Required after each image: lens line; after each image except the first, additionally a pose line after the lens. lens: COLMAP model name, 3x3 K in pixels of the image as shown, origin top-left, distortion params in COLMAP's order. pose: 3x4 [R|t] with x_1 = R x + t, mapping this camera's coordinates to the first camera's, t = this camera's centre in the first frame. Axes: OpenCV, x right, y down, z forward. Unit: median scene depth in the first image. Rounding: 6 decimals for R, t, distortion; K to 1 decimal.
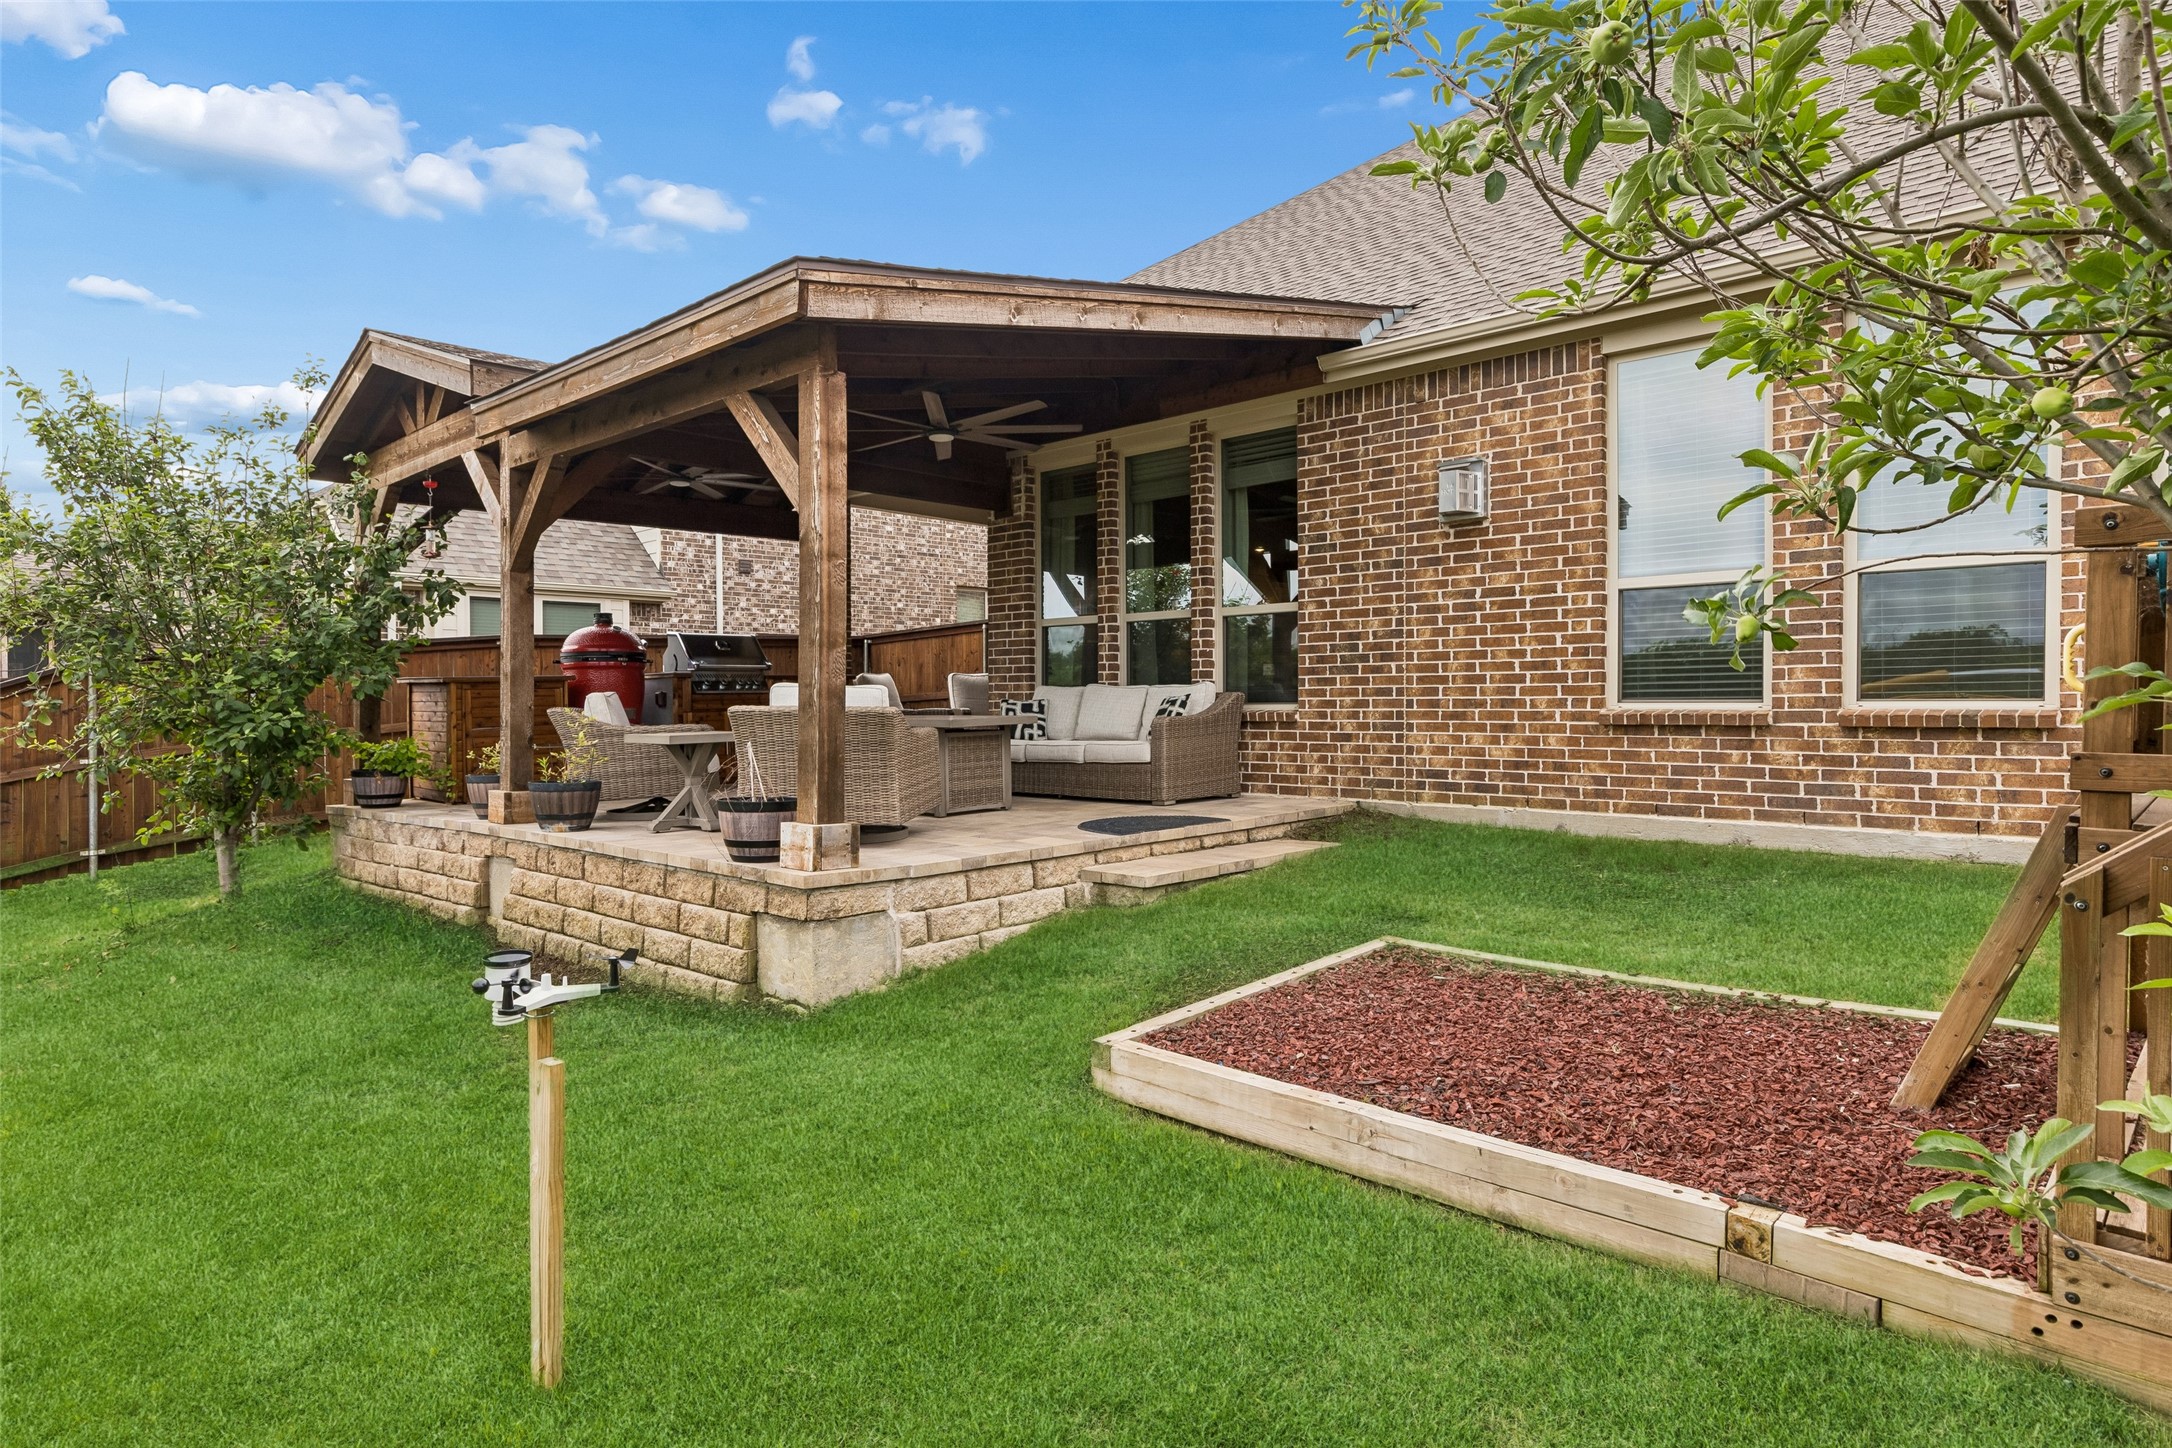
lens RADIAL K [[1199.5, 0, 1087.1], [0, 1199.5, 703.8], [0, 0, 1]] dist [0.011523, -0.000129]
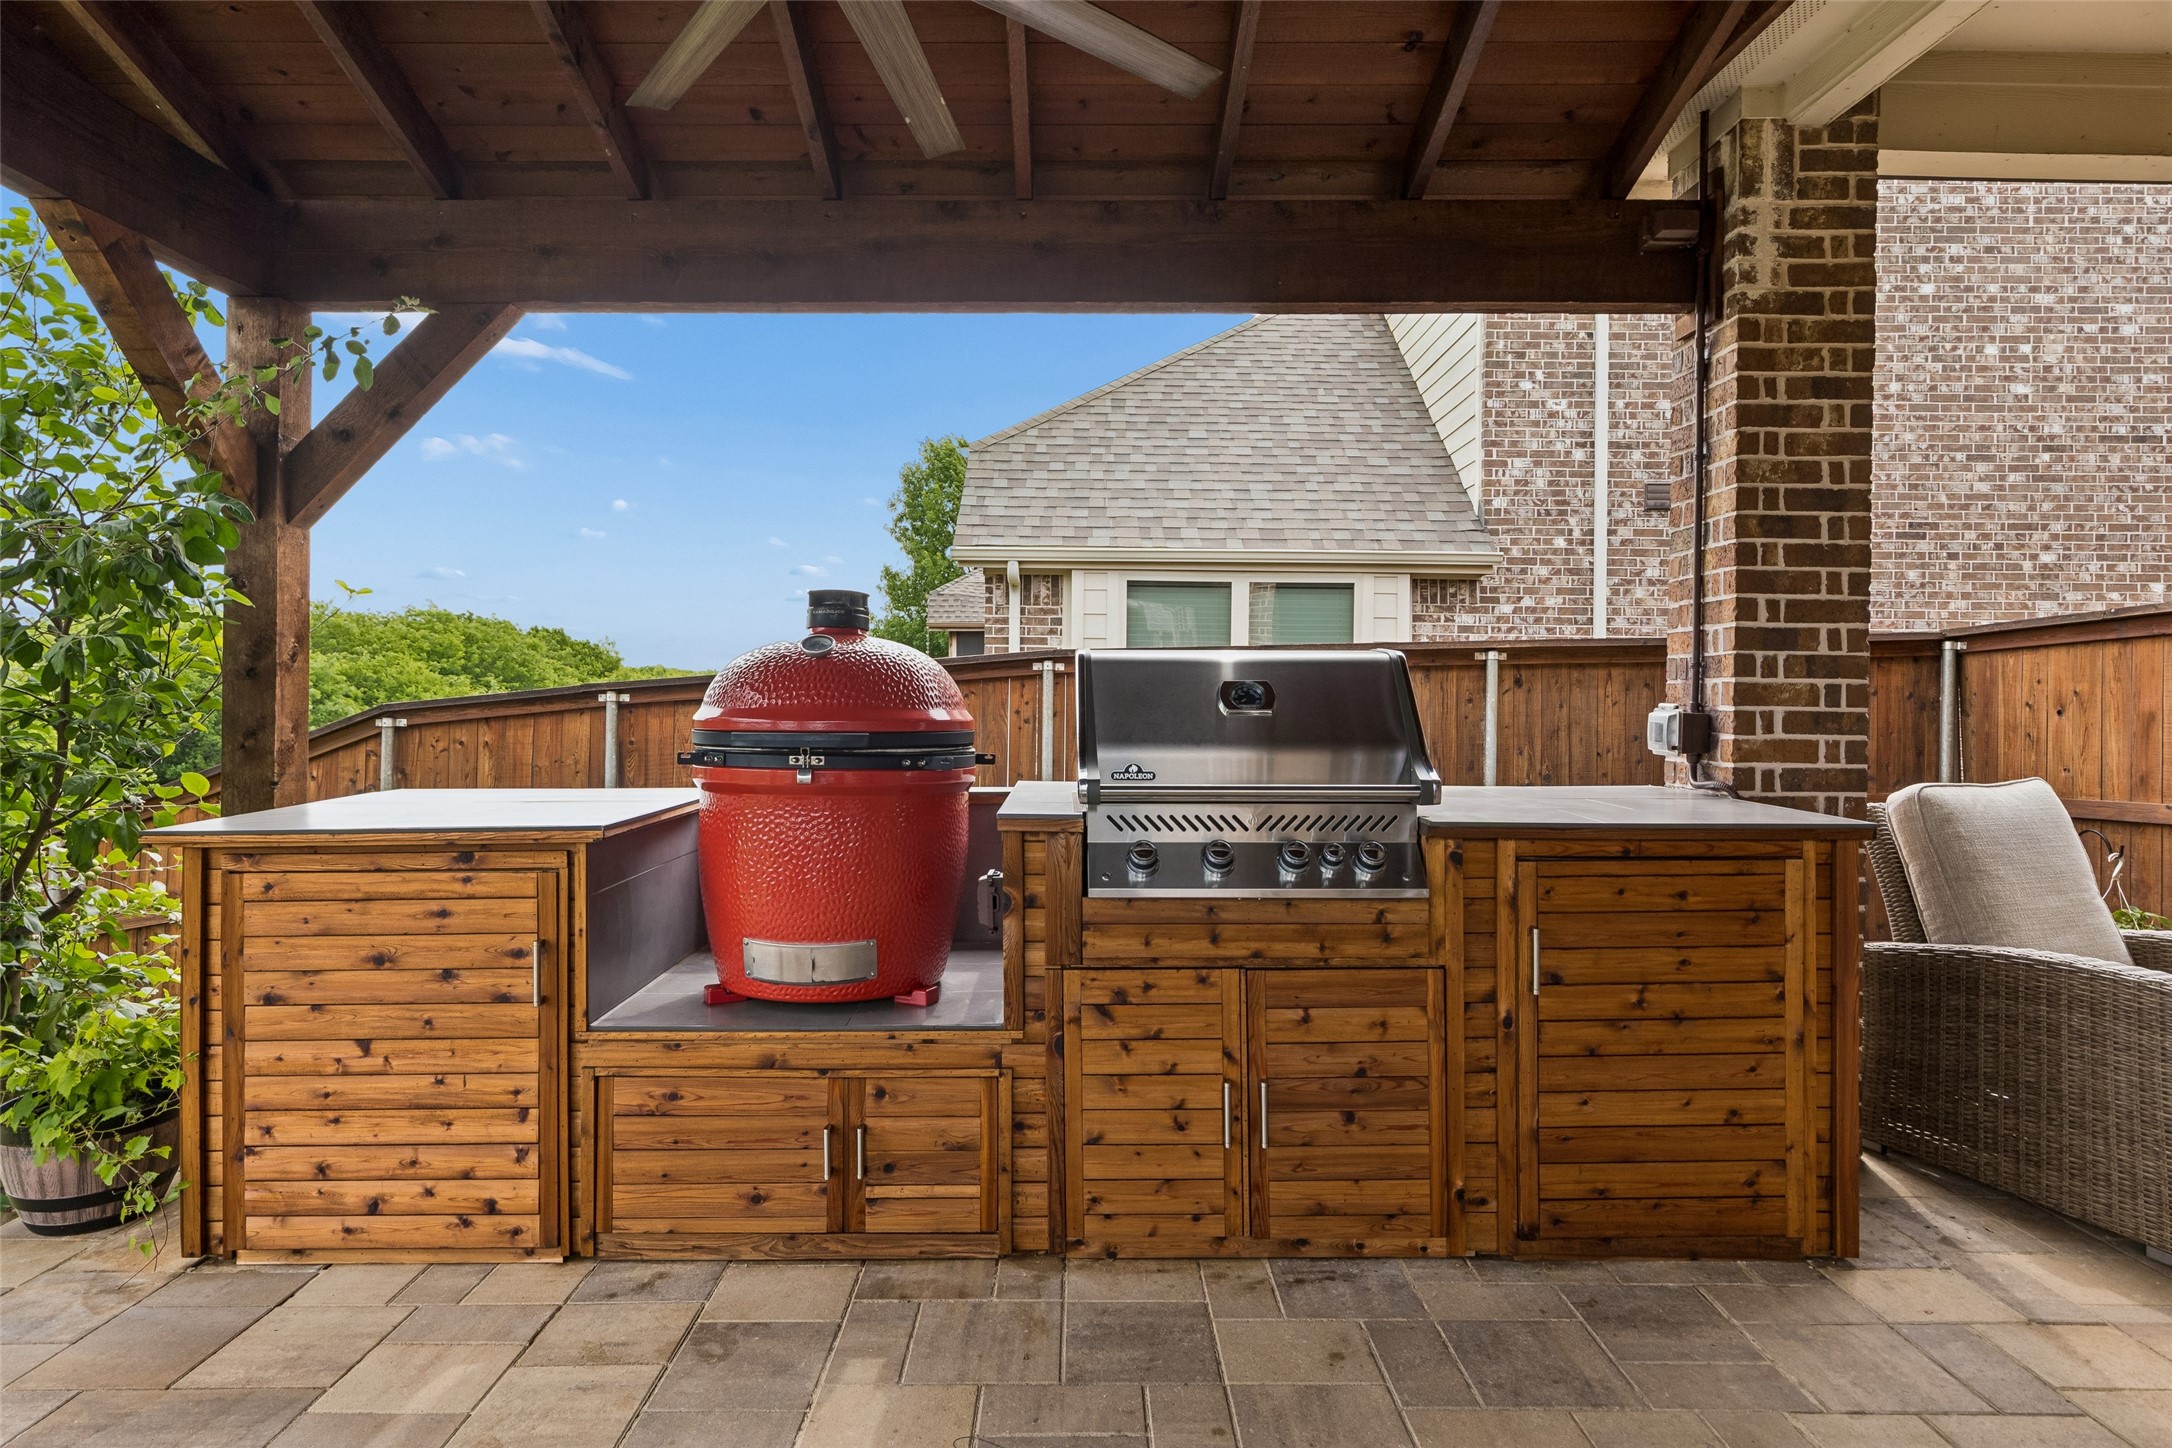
lens RADIAL K [[1199.5, 0, 1088.5], [0, 1199.5, 688.8], [0, 0, 1]] dist [0.011523, -0.000129]
pose [[0.686578, 0.013472, -0.726932, -0.195135], [-0.018296, 0.999832, 0.001250, -0.072727], [0.726826, 0.012442, 0.686709, 1.147324]]
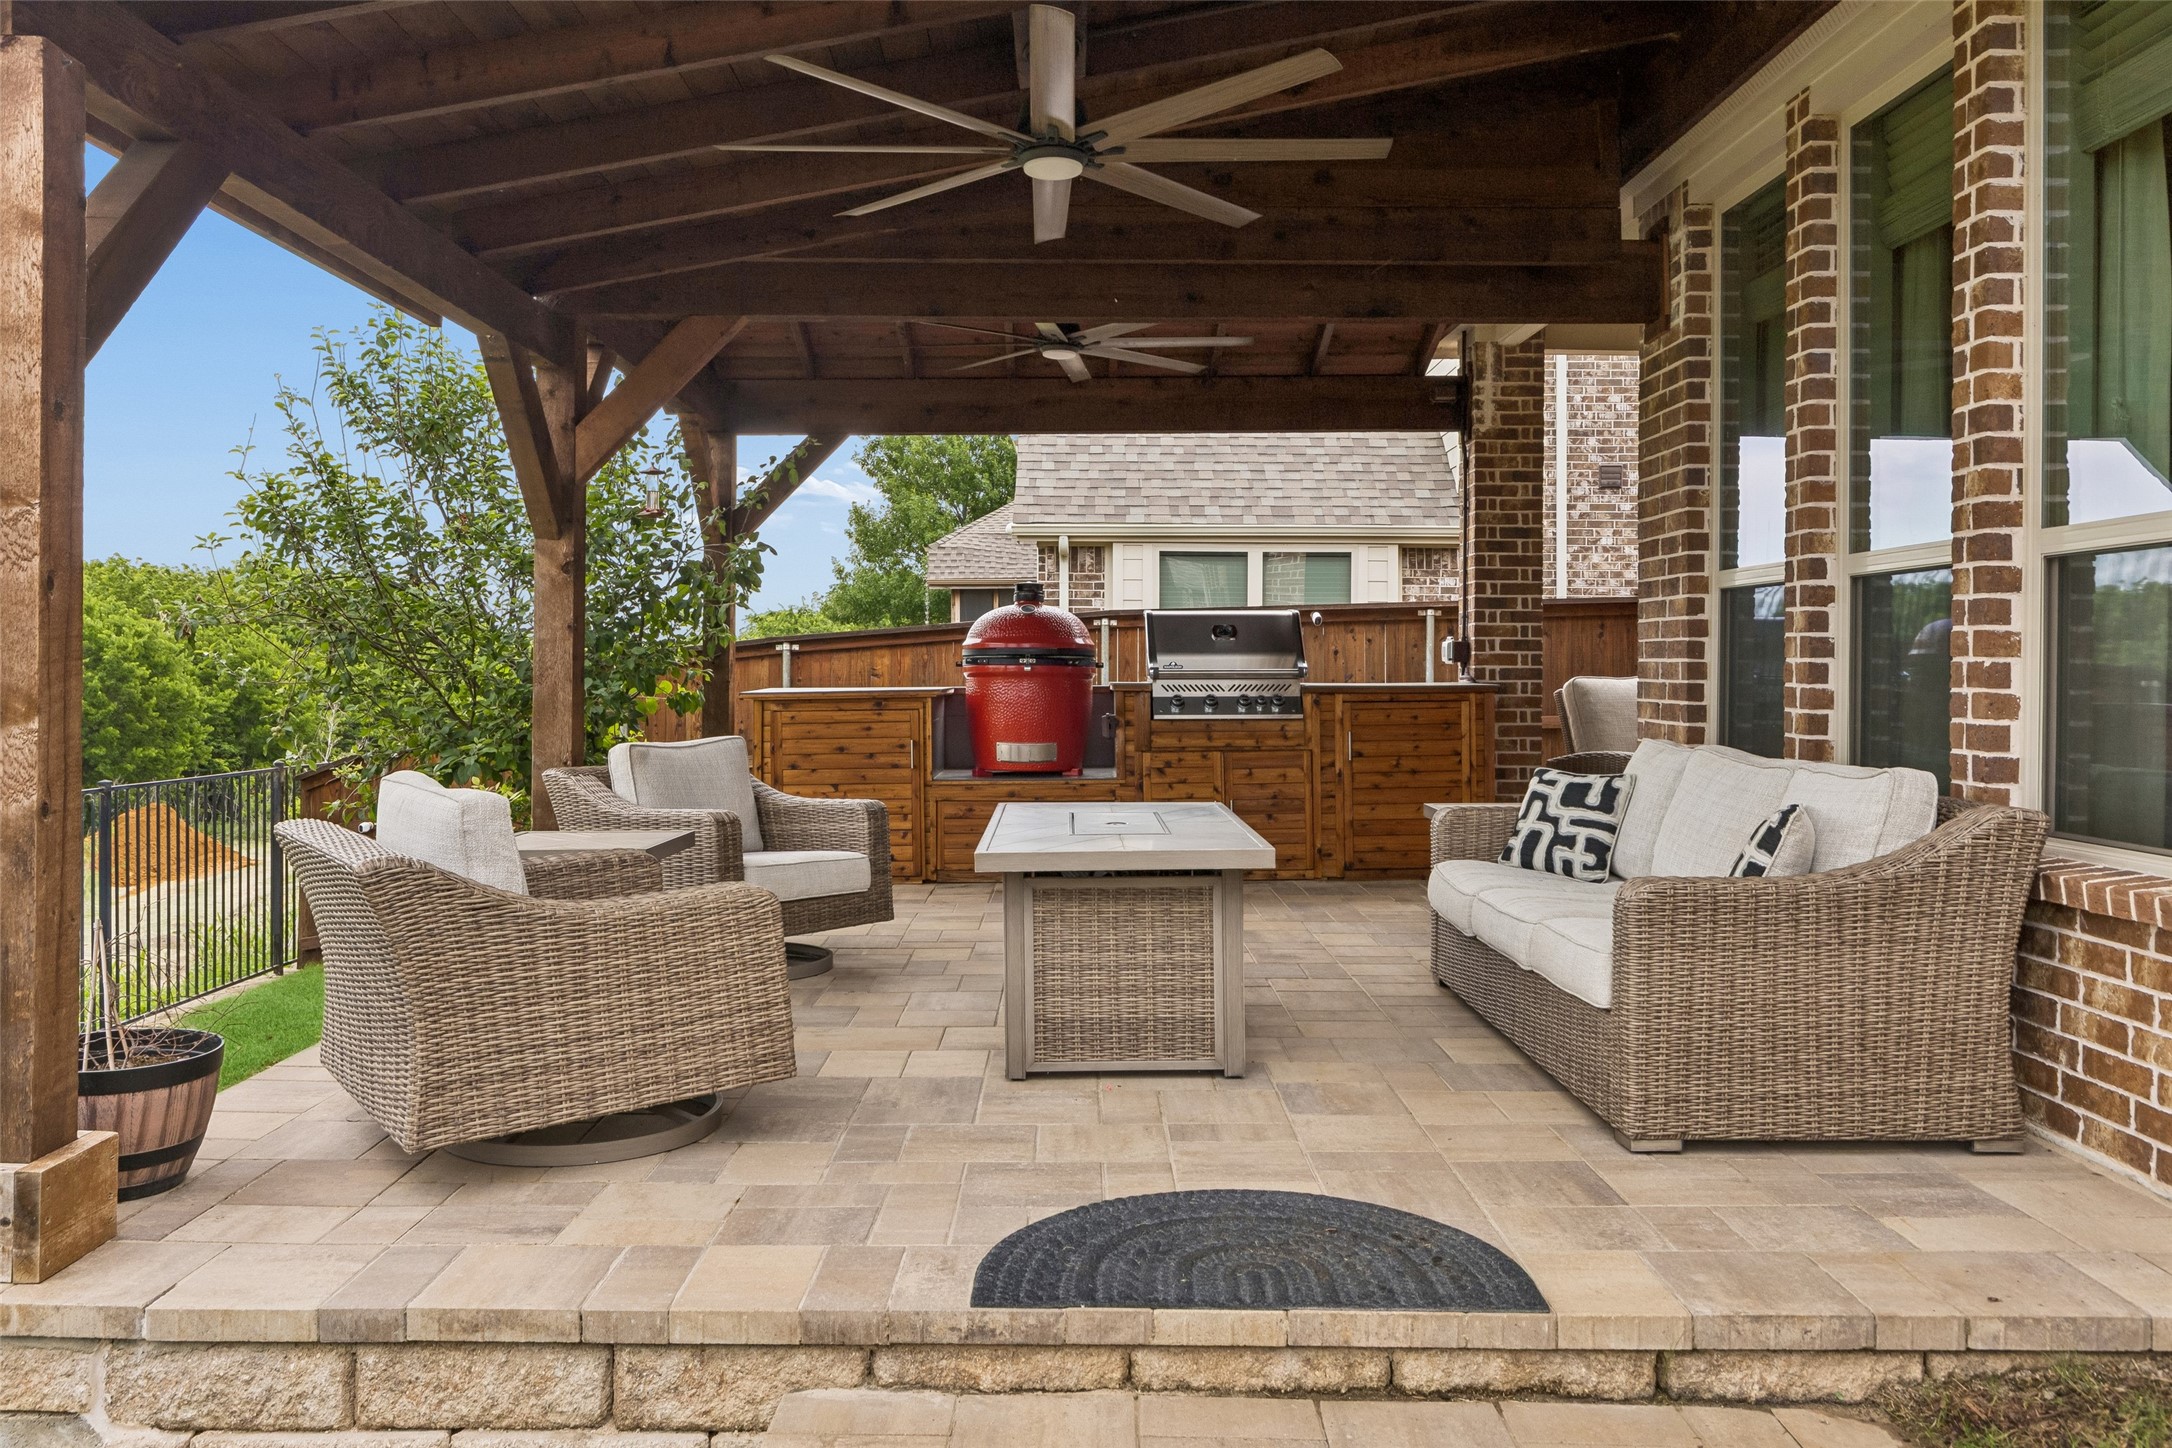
lens RADIAL K [[1650.3, 0, 1091.1], [0, 1650.3, 662.0], [0, 0, 1]] dist [0.005164, 0.001965]
pose [[0.685799, 0.009248, -0.727733, 0.308481], [-0.012267, 0.999924, 0.001148, -0.050829], [0.727688, 0.008140, 0.685860, 0.618042]]
